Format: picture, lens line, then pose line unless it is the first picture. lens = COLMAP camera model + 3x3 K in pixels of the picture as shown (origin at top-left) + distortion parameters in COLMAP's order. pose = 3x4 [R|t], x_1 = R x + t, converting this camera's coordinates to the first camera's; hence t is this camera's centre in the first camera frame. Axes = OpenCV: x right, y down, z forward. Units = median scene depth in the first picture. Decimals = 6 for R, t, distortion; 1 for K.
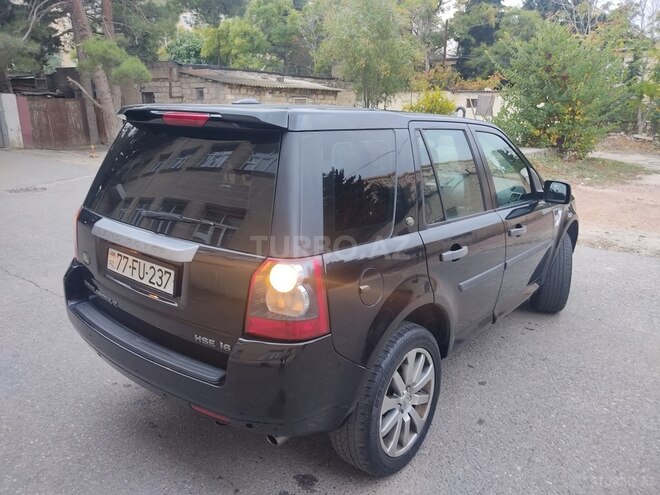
lens RADIAL K [[503.6, 0, 330.0], [0, 503.6, 247.5], [0, 0, 1]] dist [0.086688, -0.112479]
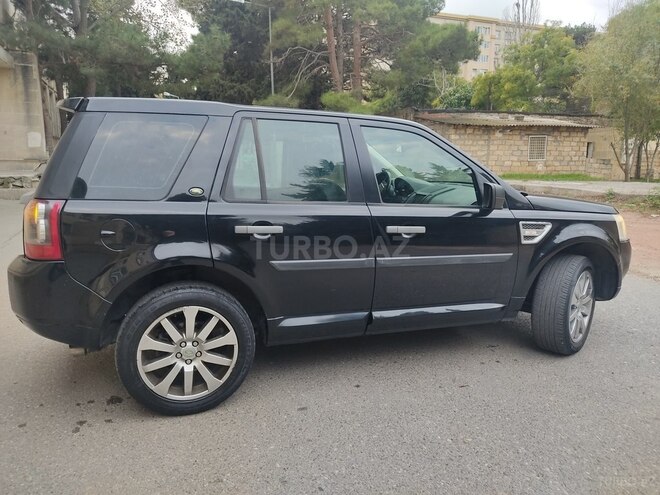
lens RADIAL K [[491.4, 0, 314.3], [0, 491.4, 244.1], [0, 0, 1]] dist [0.080041, -0.095755]
pose [[0.848466, 0.086677, -0.522103, 0.659355], [-0.132778, 0.989809, -0.051455, 0.059150], [0.512323, 0.112981, 0.851329, 0.129829]]
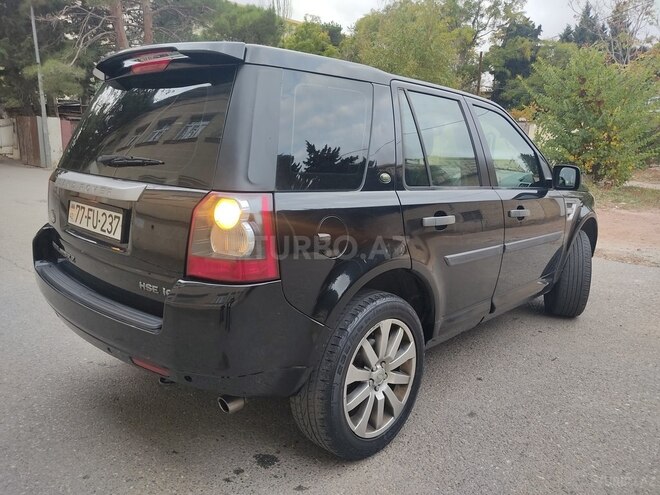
lens RADIAL K [[502.6, 0, 330.0], [0, 502.6, 247.5], [0, 0, 1]] dist [0.073609, -0.073399]
pose [[0.997522, 0.023262, -0.066394, 0.081377], [-0.027285, 0.997805, -0.060345, 0.089825], [0.064845, 0.062007, 0.995967, 0.054914]]
